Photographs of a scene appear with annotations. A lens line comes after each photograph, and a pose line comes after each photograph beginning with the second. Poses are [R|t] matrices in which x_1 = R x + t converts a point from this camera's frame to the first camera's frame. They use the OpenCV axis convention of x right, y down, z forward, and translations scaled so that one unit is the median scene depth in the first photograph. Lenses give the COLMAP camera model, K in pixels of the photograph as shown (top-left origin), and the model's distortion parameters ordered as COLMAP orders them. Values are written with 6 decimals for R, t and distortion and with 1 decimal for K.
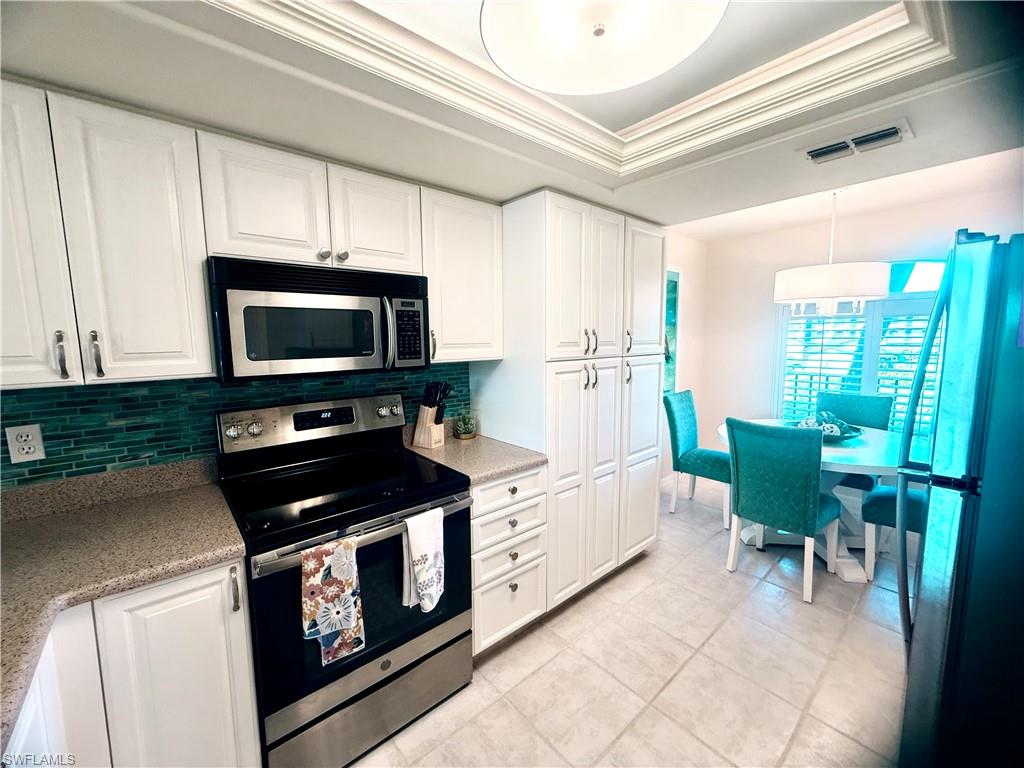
lens RADIAL K [[408.6, 0, 509.3], [0, 408.6, 382.9], [0, 0, 1]] dist [0.002683, 0.000636]
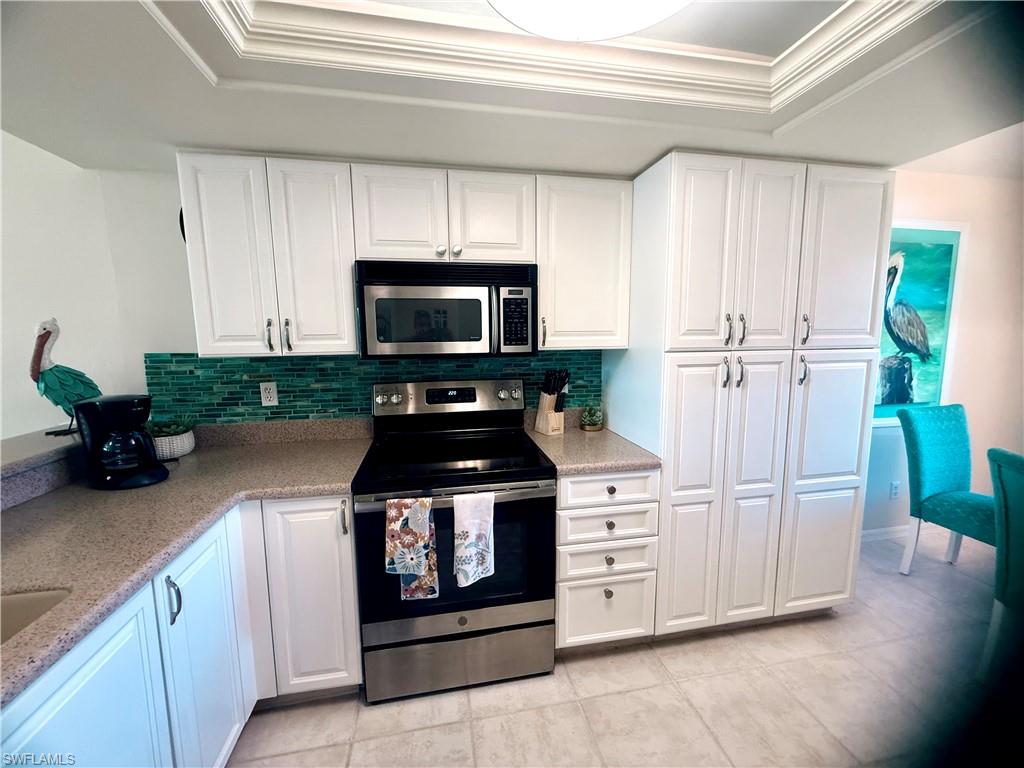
lens RADIAL K [[408.6, 0, 511.8], [0, 408.6, 382.9], [0, 0, 1]] dist [0.002683, 0.000636]
pose [[0.868280, 0.063726, -0.491965, 0.279233], [-0.056312, 0.997966, 0.029882, 0.007370], [0.492869, 0.001758, 0.870102, 0.094378]]
